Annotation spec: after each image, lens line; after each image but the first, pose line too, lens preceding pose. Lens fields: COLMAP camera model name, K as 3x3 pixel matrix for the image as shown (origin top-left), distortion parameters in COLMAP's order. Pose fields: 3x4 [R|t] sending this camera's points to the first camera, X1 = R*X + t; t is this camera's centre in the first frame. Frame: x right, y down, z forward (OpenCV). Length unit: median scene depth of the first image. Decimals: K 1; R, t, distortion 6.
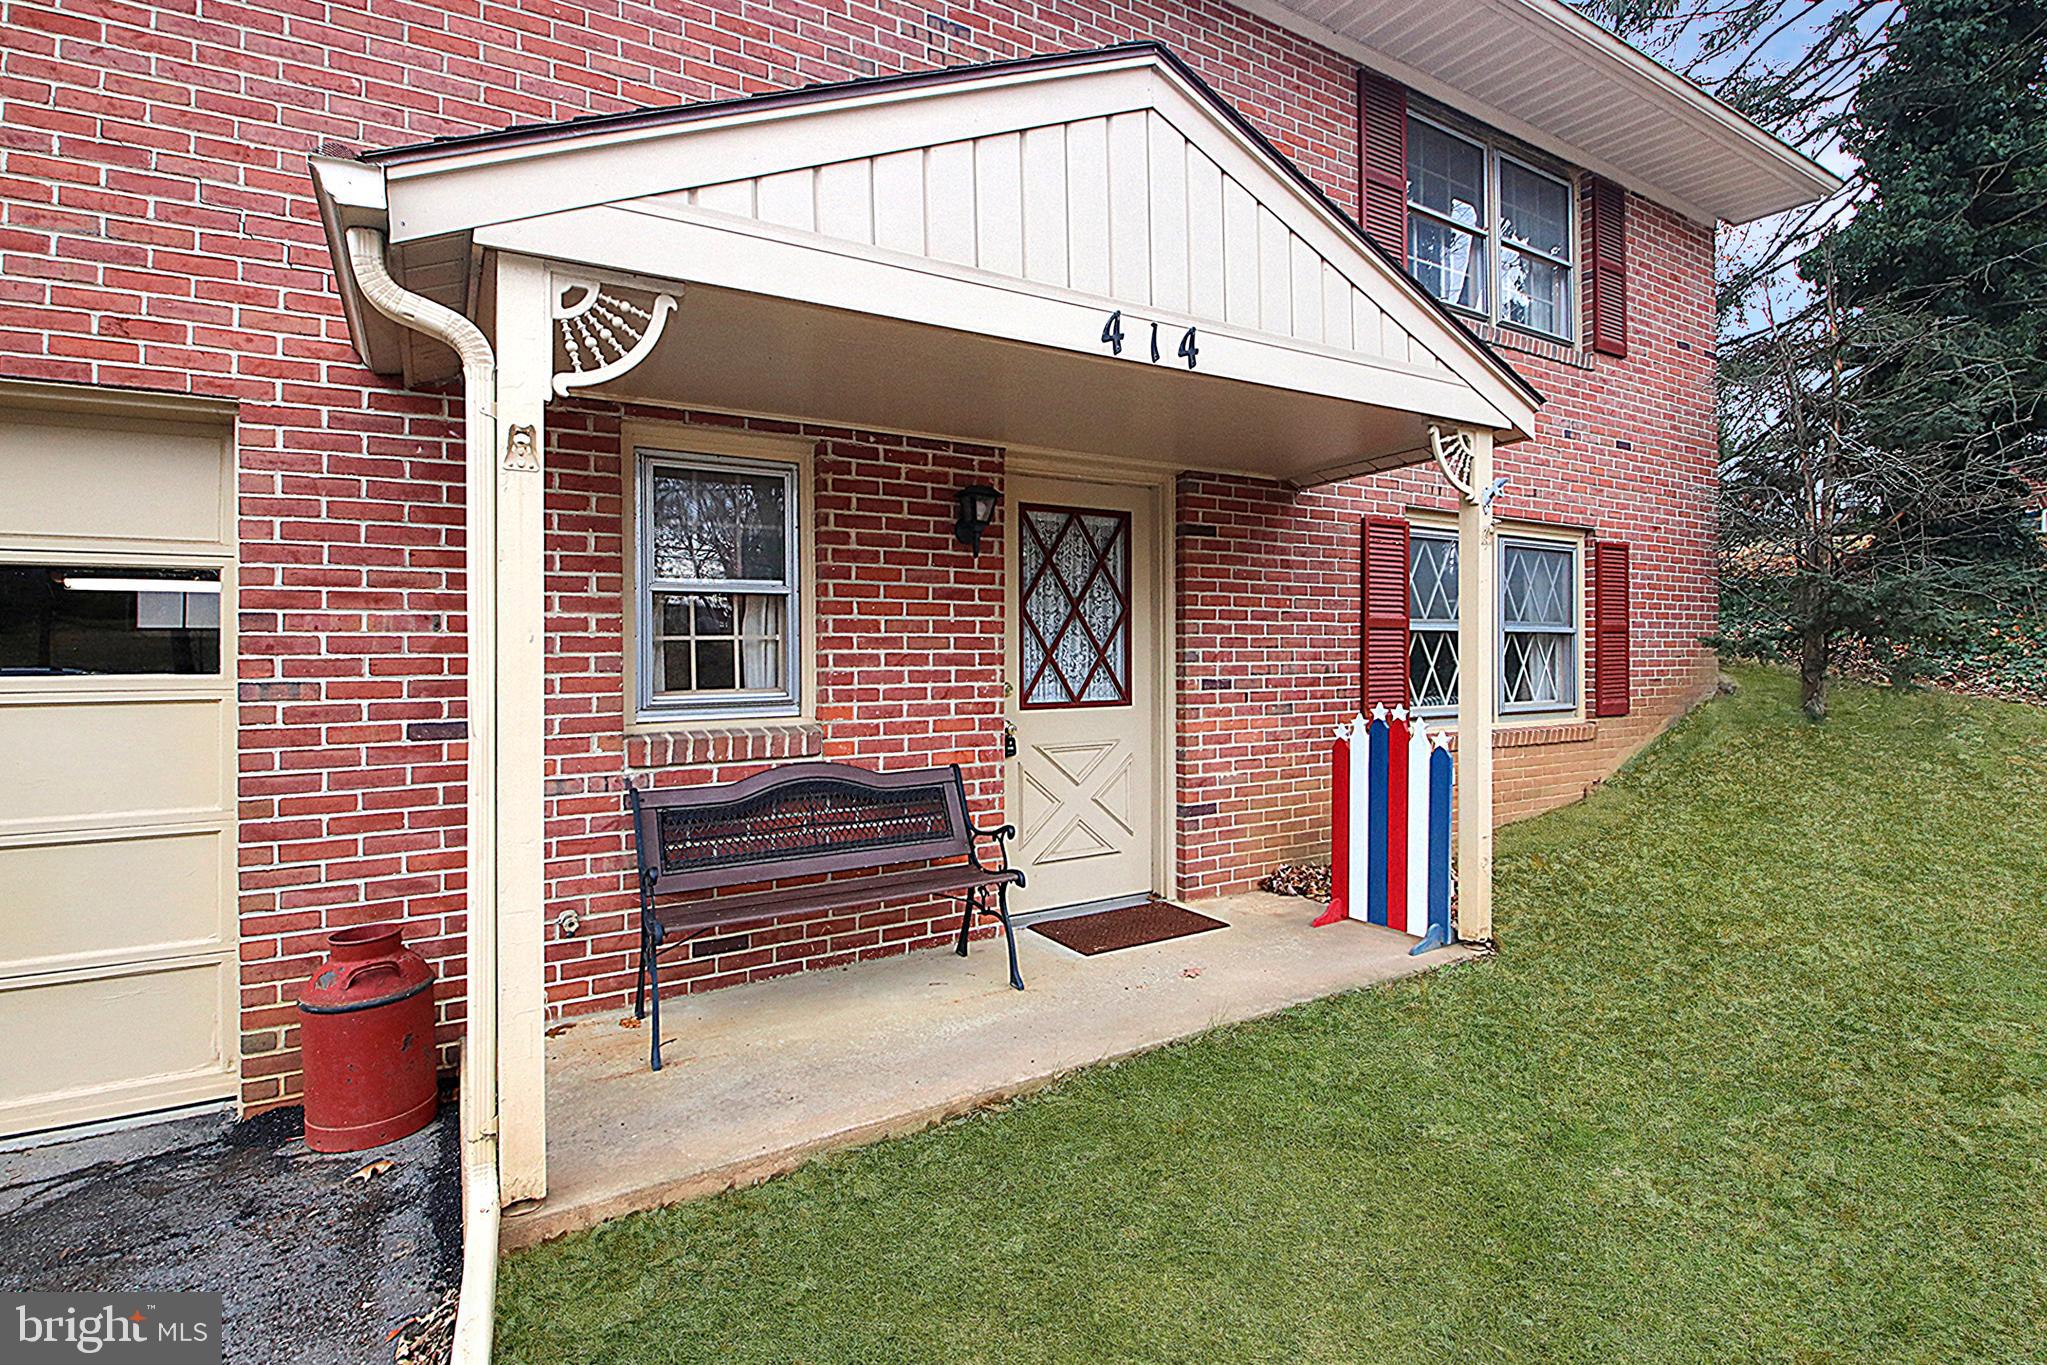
lens RADIAL K [[977.2, 0, 1022.6], [0, 977.2, 581.4], [0, 0, 1]] dist [0.021768, -0.039394]
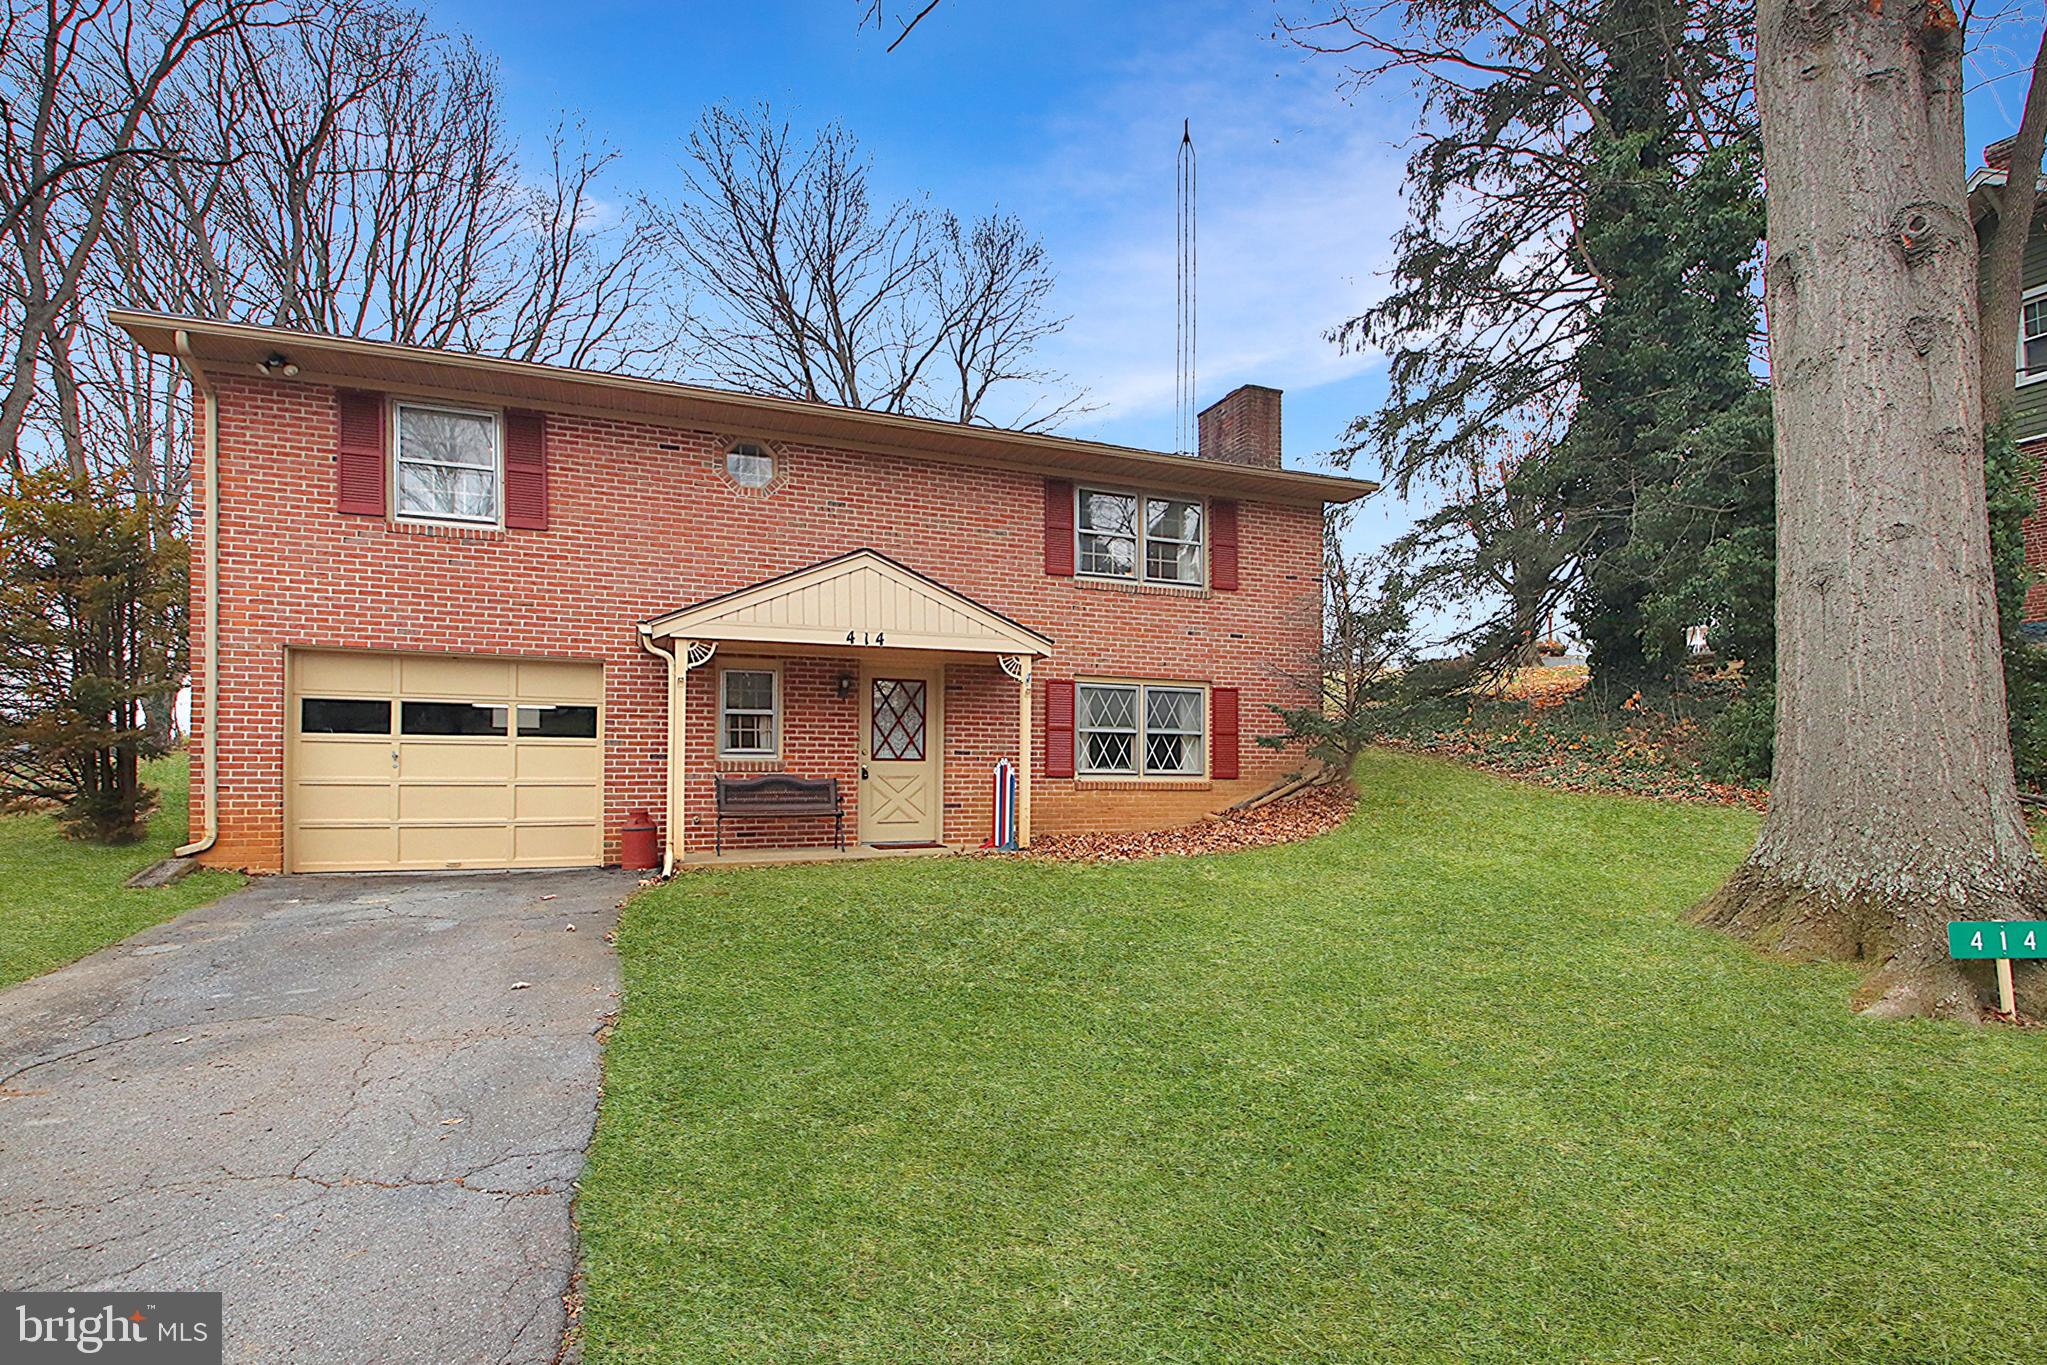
lens RADIAL K [[965.5, 0, 1019.5], [0, 965.5, 673.3], [0, 0, 1]] dist [0.023401, -0.037762]
pose [[0.986268, 0.003068, -0.165123, 0.923366], [-0.005046, 0.999920, -0.011559, -0.077548], [0.165074, 0.012233, 0.986205, -1.637849]]
